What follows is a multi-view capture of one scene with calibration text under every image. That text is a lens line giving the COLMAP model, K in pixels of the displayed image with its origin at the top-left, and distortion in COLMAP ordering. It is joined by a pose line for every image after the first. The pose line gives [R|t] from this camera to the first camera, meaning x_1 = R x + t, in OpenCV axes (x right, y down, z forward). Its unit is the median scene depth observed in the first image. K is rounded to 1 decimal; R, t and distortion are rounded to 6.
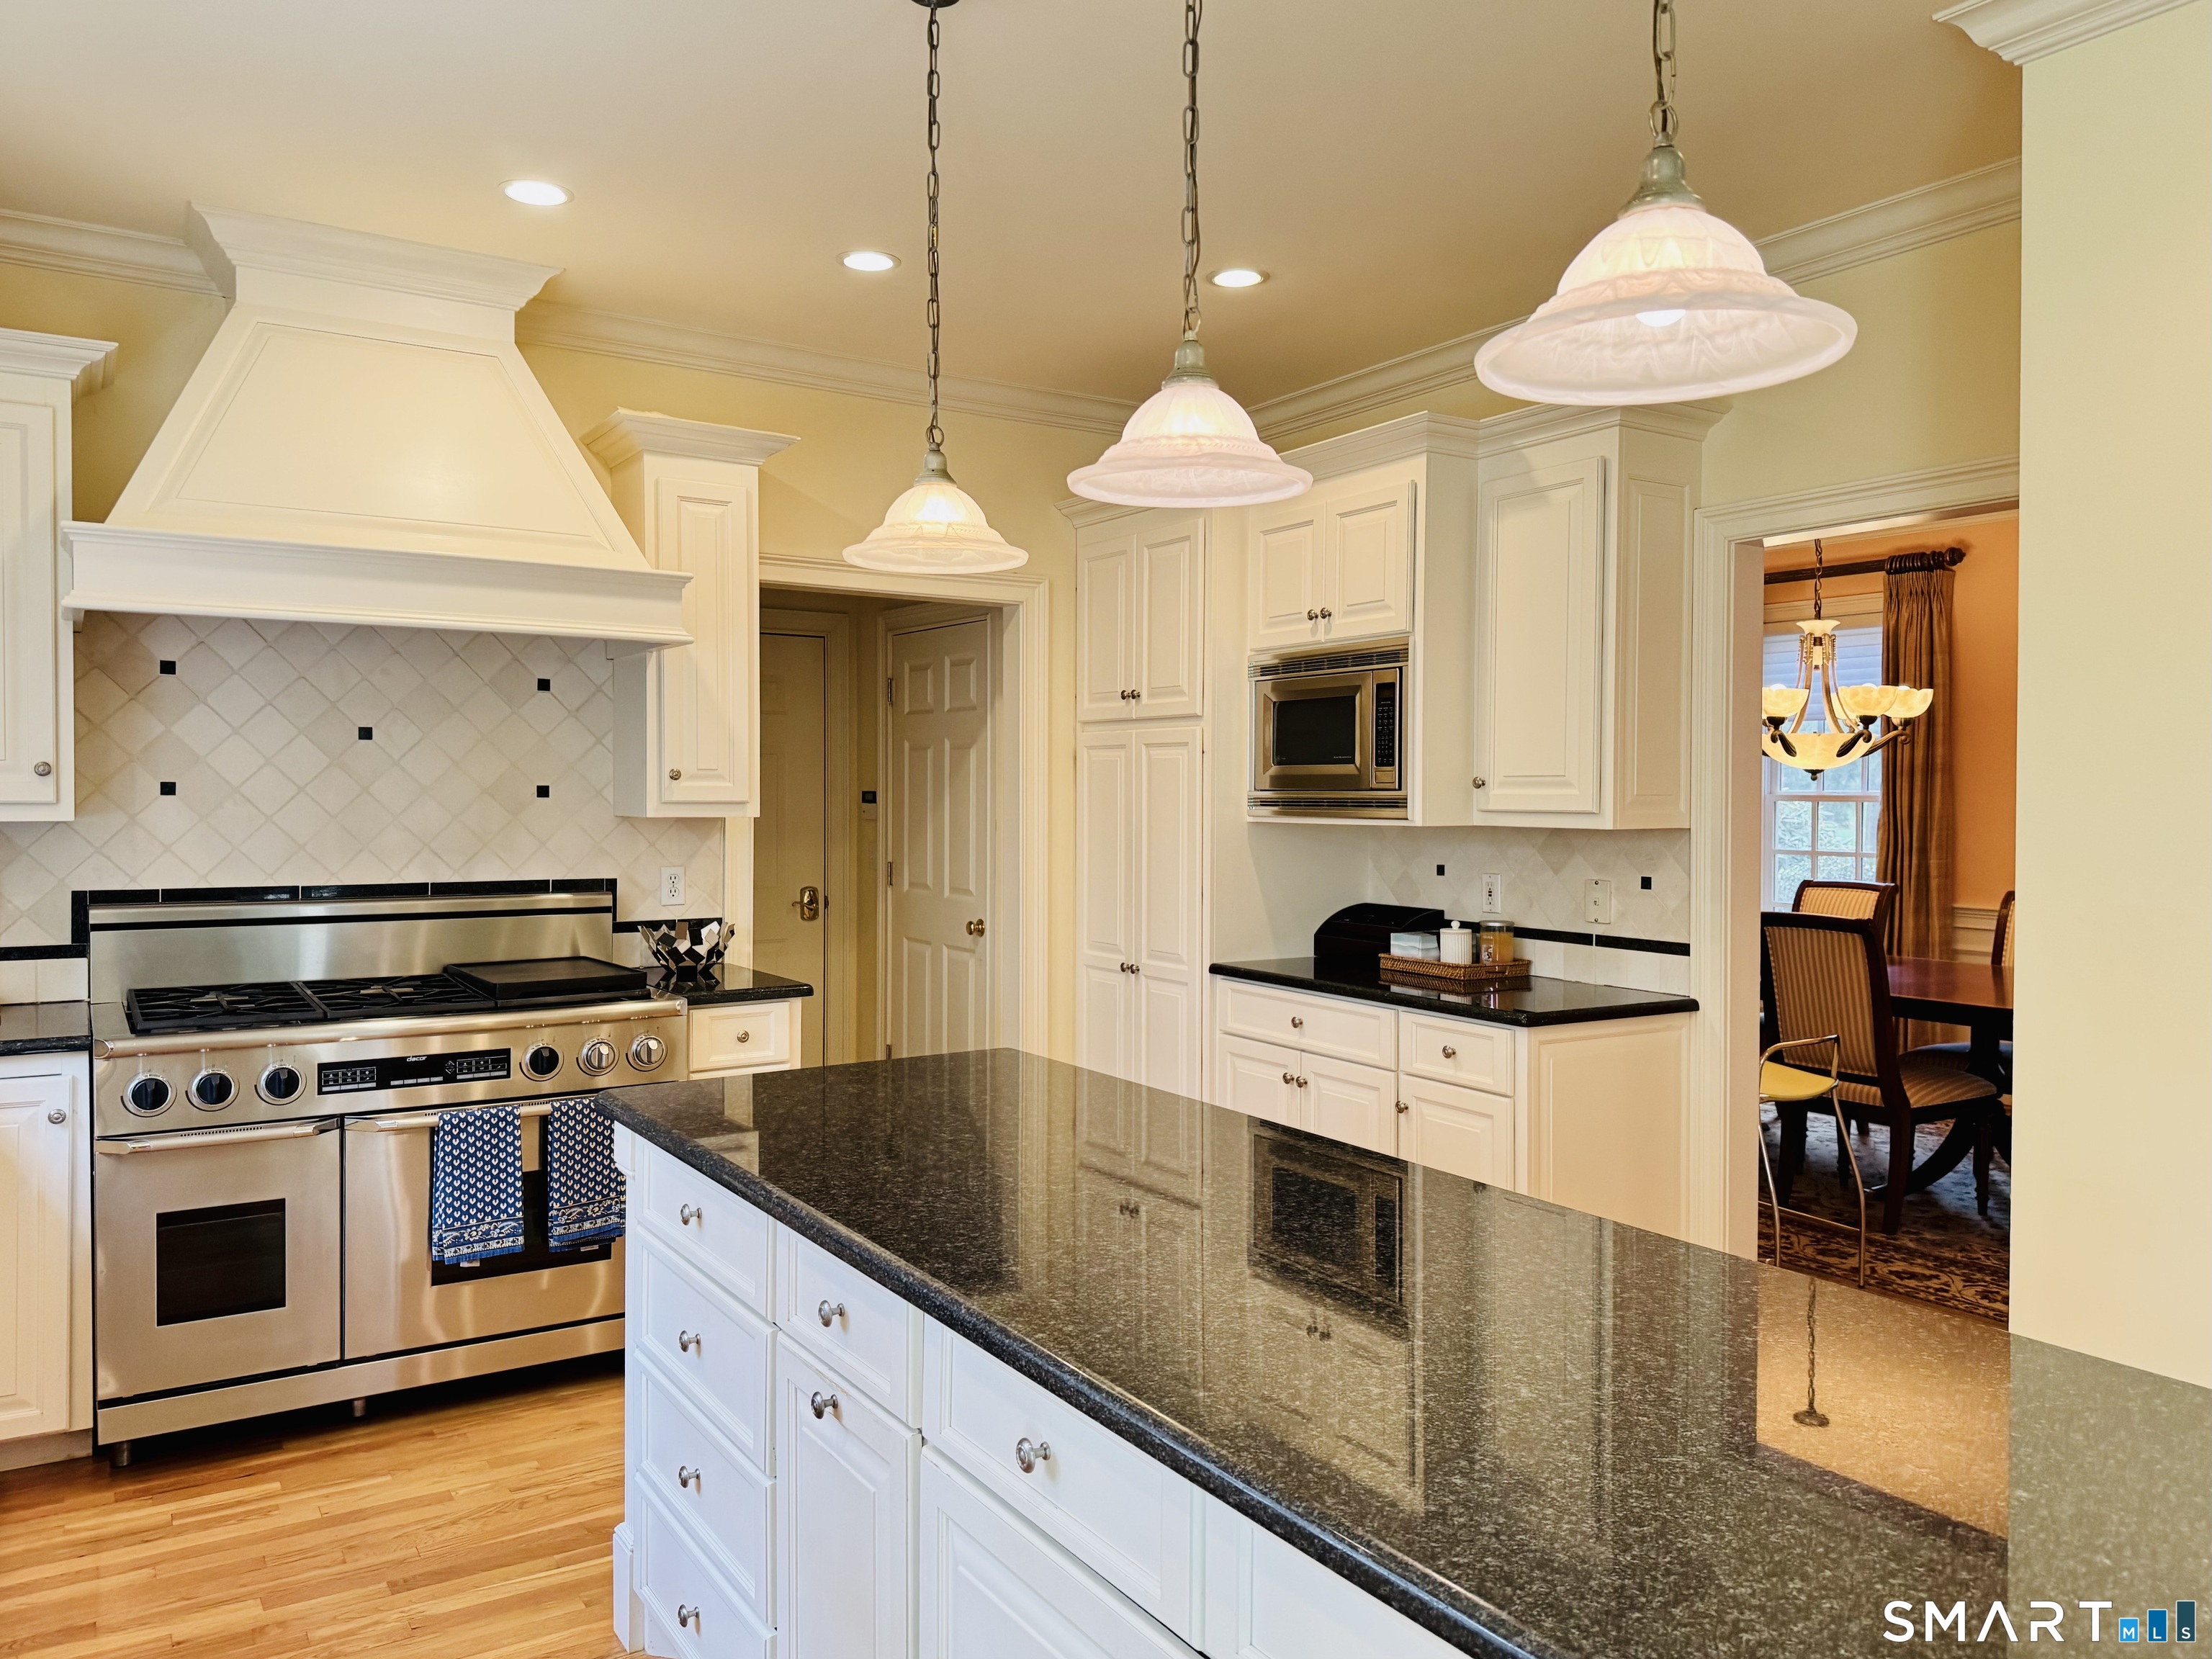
lens RADIAL K [[1542.5, 0, 1095.8], [0, 1542.5, 845.5], [0, 0, 1]] dist [0.033784, -0.023829]
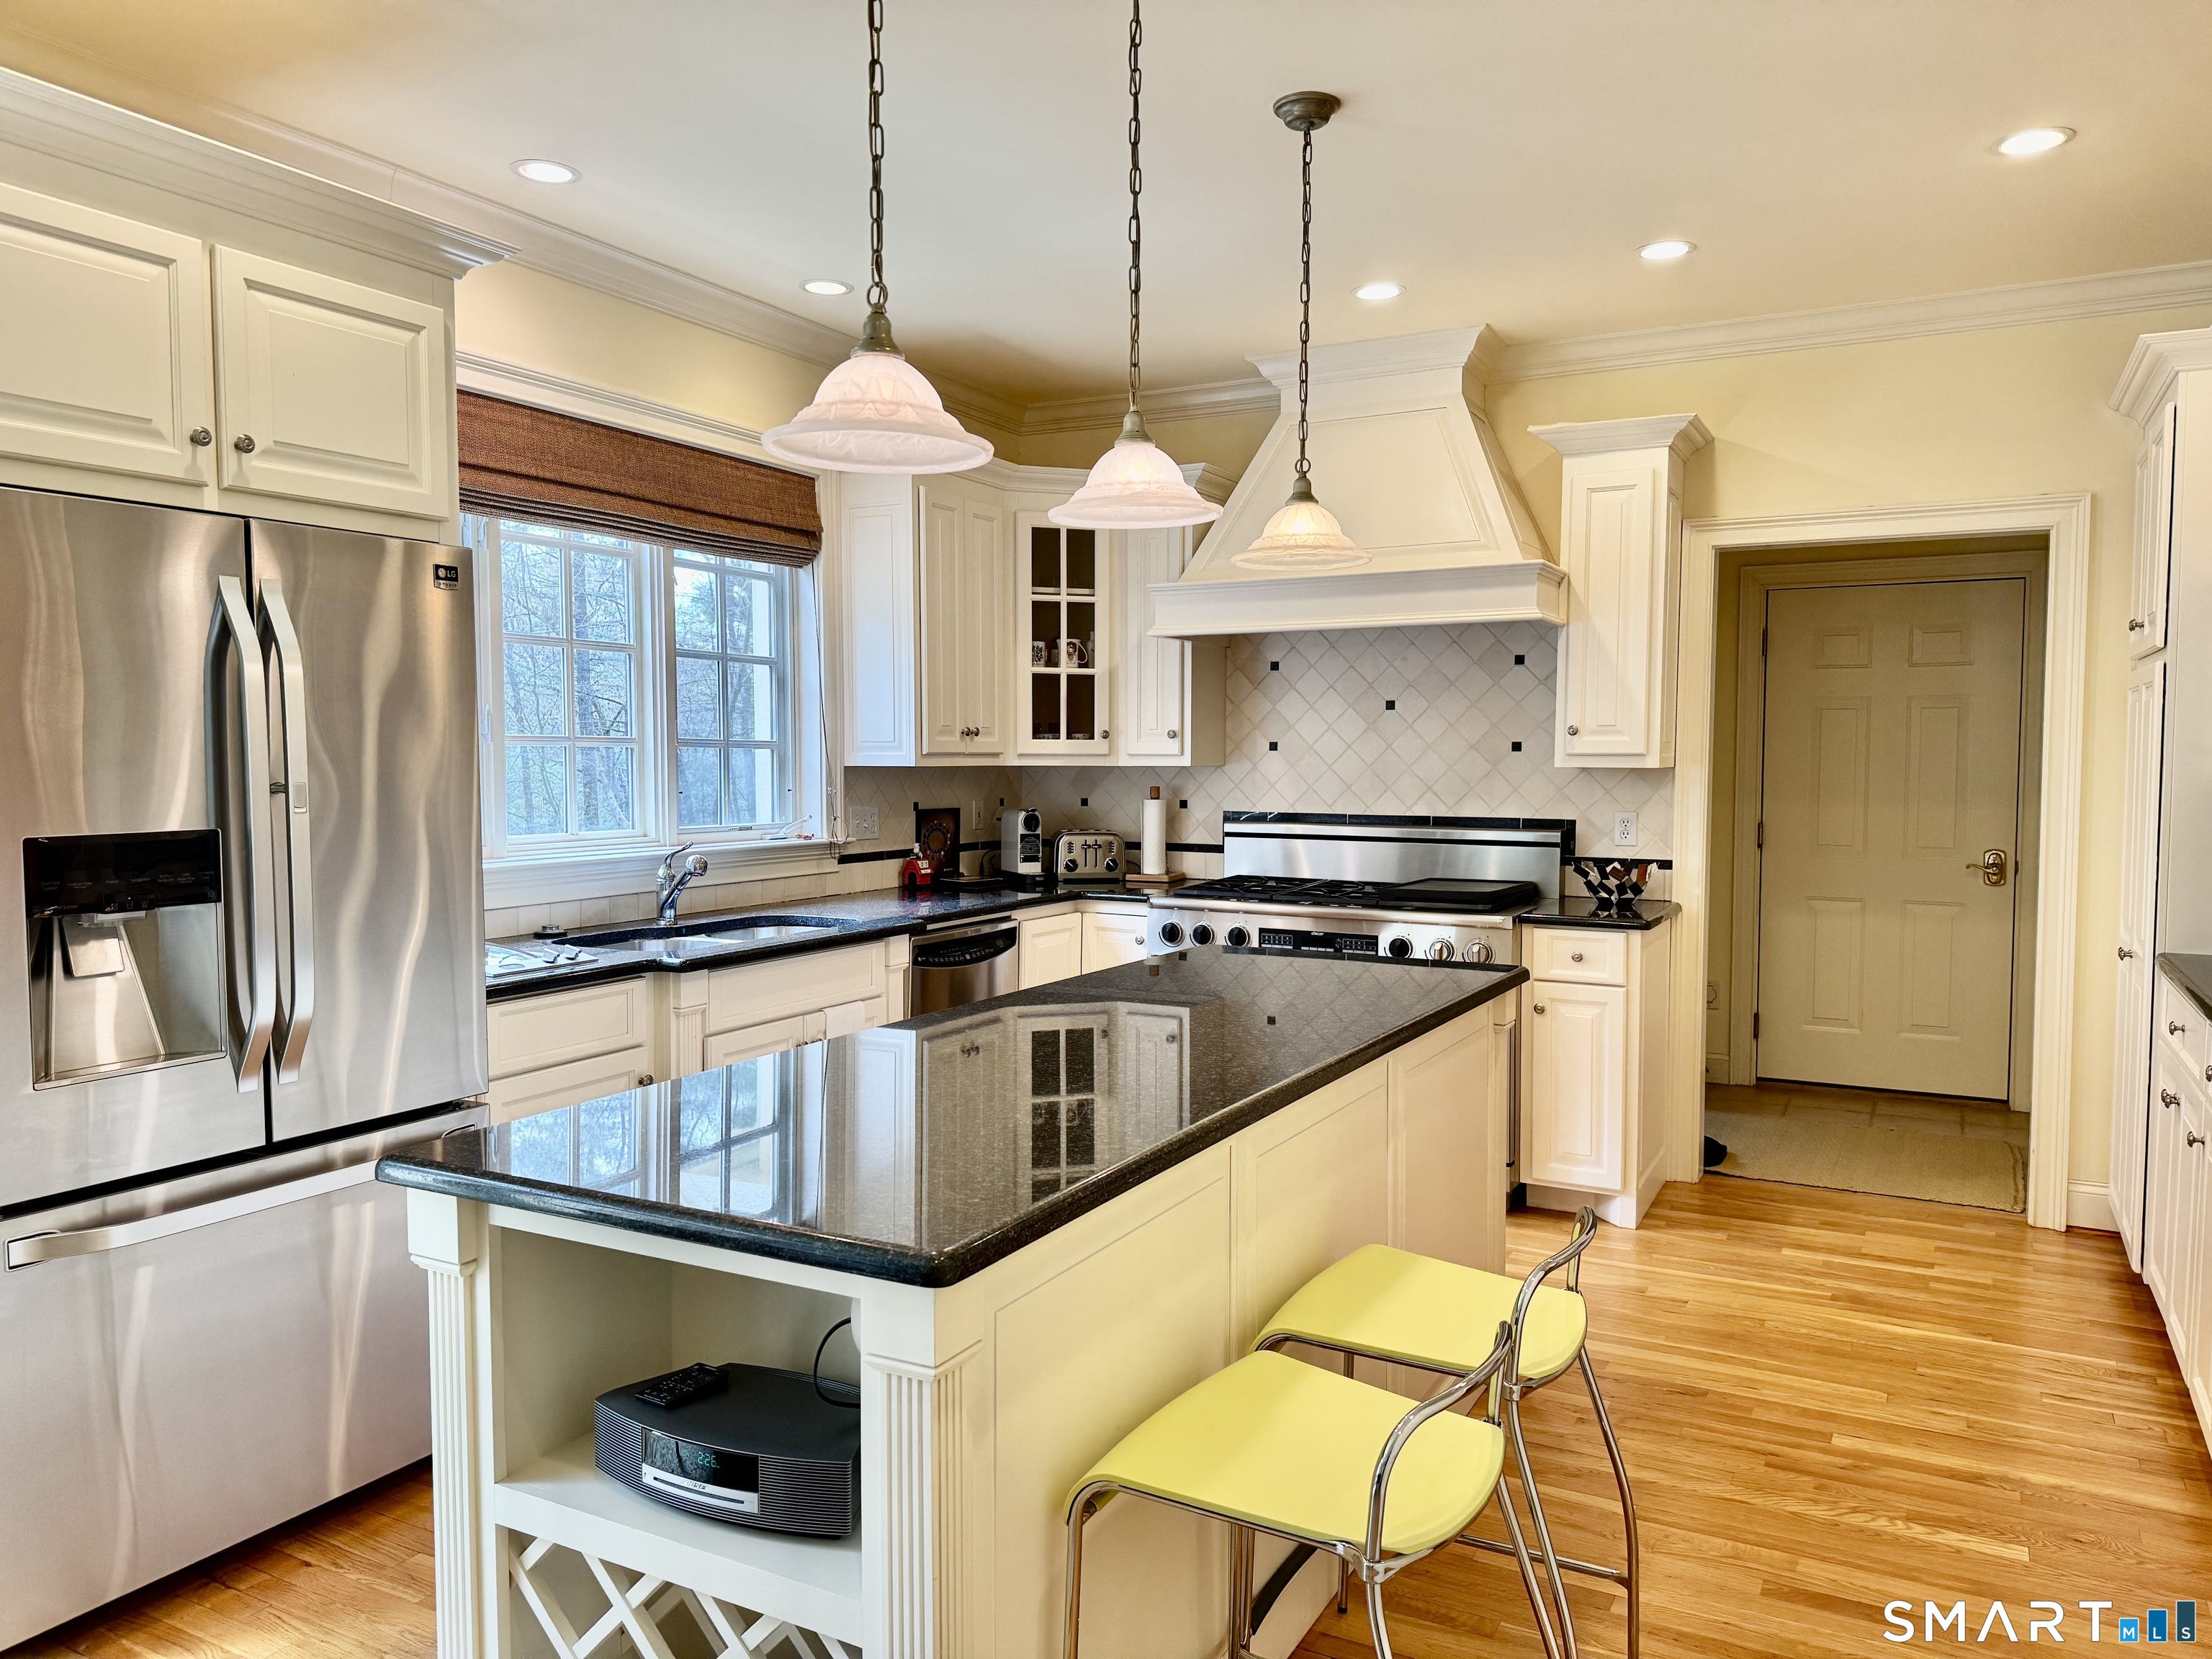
lens RADIAL K [[1542.5, 0, 1105.0], [0, 1542.5, 824.0], [0, 0, 1]] dist [0.033784, -0.023829]
pose [[0.475115, 0.036556, -0.879164, 0.608152], [-0.029498, 0.999237, 0.025607, 0.005131], [0.879429, 0.013767, 0.475830, 0.133089]]
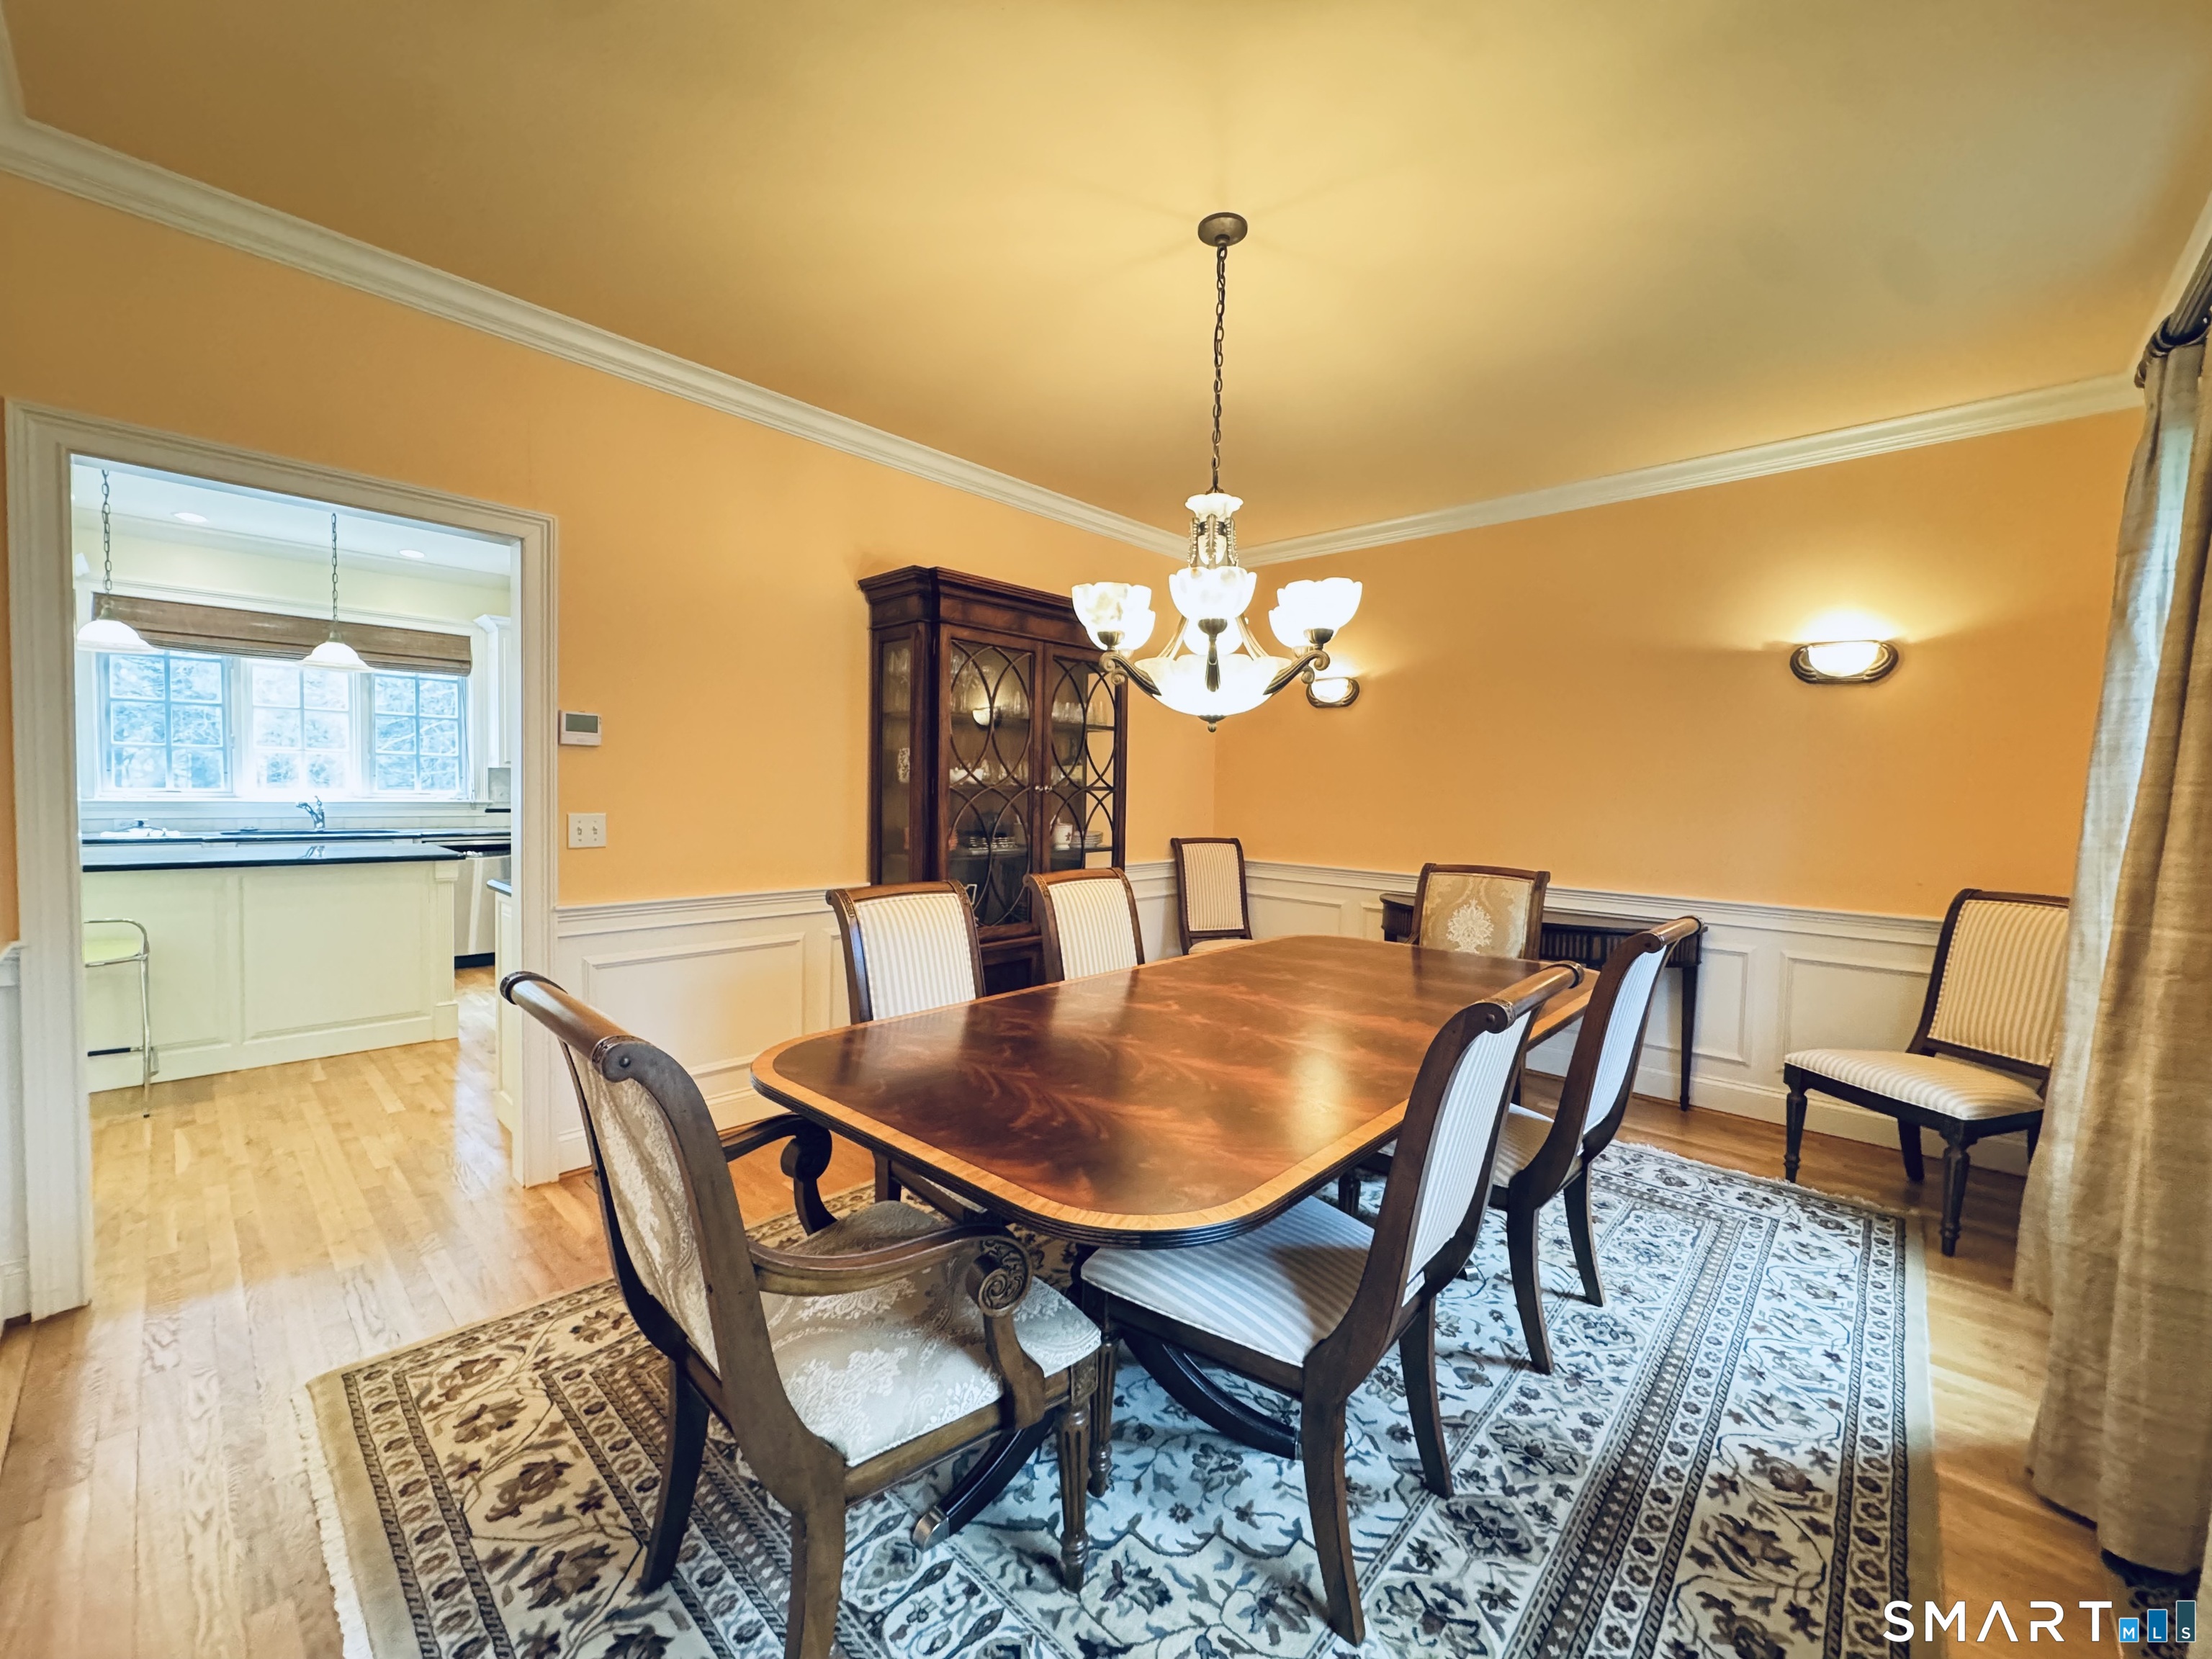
lens RADIAL K [[887.1, 0, 1100.4], [0, 887.1, 827.5], [0, 0, 1]] dist [-0.000925, -0.000099]
pose [[0.246645, 0.050476, -0.967790, 1.294591], [-0.057623, 0.997640, 0.037348, -0.022708], [0.967391, 0.046555, 0.248972, 1.349634]]
